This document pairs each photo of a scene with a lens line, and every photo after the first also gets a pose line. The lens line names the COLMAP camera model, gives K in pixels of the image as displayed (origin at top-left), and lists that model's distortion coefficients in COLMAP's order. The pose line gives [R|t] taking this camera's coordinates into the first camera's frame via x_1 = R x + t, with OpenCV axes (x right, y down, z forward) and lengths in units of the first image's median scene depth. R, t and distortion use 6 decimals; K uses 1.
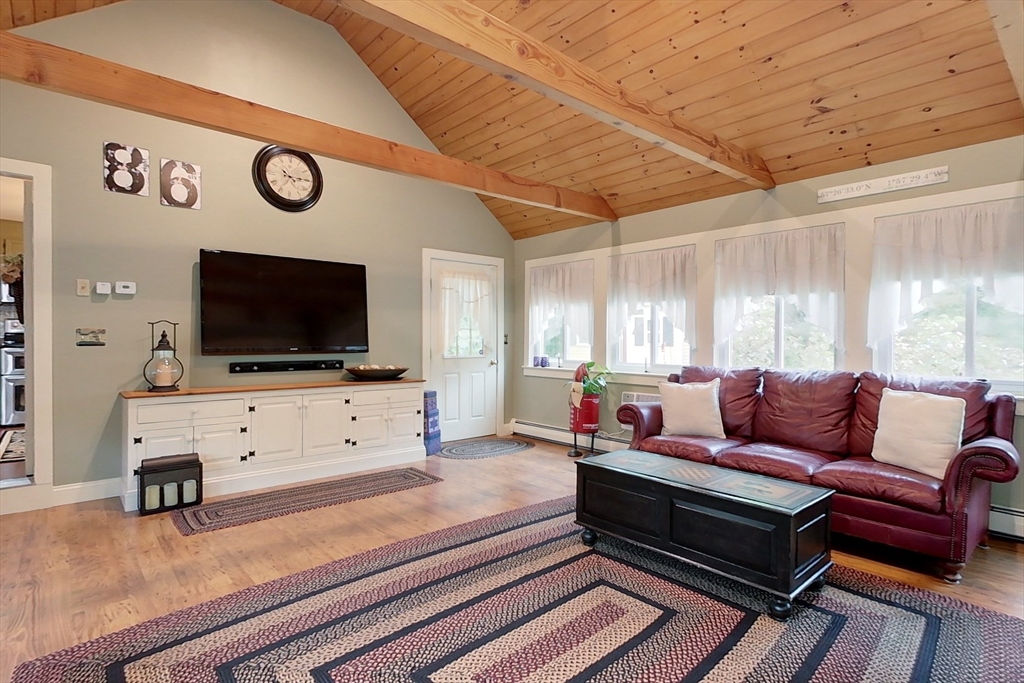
lens RADIAL K [[516.7, 0, 514.4], [0, 516.7, 340.8], [0, 0, 1]] dist [-0.005550, 0.001304]
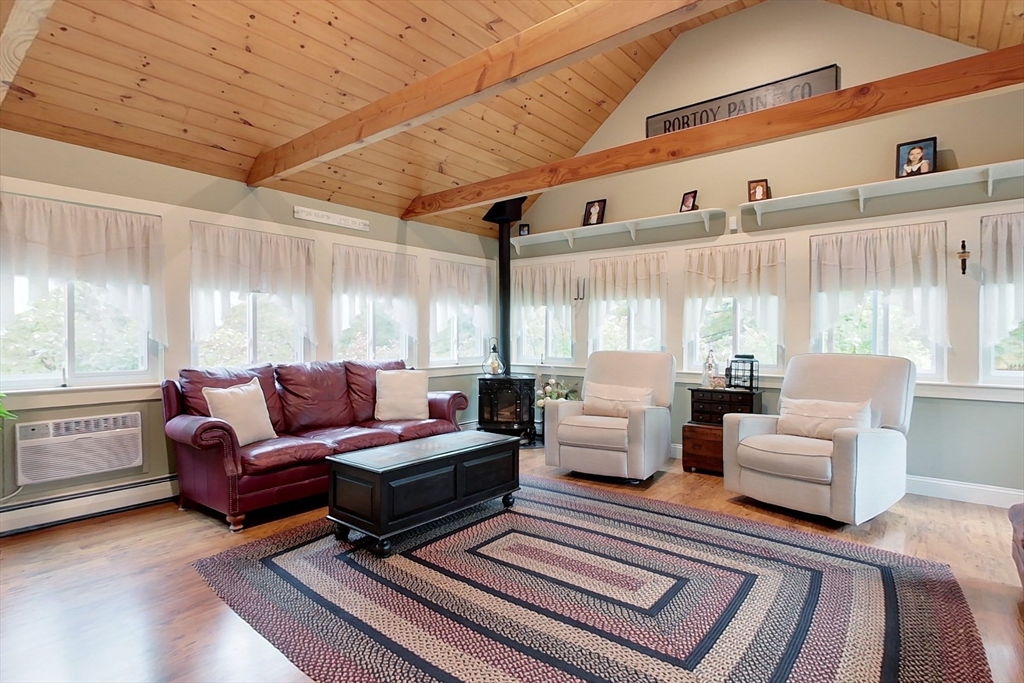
lens RADIAL K [[516.7, 0, 512.0], [0, 516.7, 339.7], [0, 0, 1]] dist [-0.005550, 0.001304]
pose [[-0.161633, -0.007310, 0.986824, -0.611411], [0.006542, 0.999943, 0.008478, -0.001403], [-0.986829, 0.007826, -0.161575, 0.698671]]
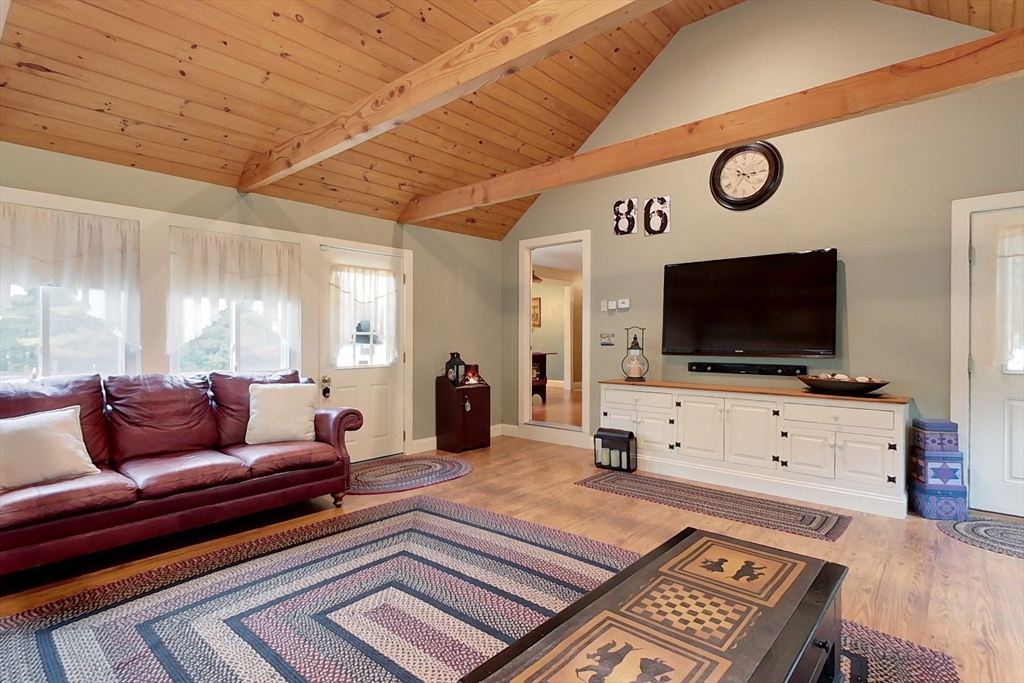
lens RADIAL K [[516.7, 0, 513.9], [0, 516.7, 342.1], [0, 0, 1]] dist [-0.005550, 0.001304]
pose [[0.120176, 0.000166, -0.992753, 0.561953], [-0.006256, 0.999980, -0.000590, 0.002136], [0.992733, 0.006282, 0.120175, 0.532219]]
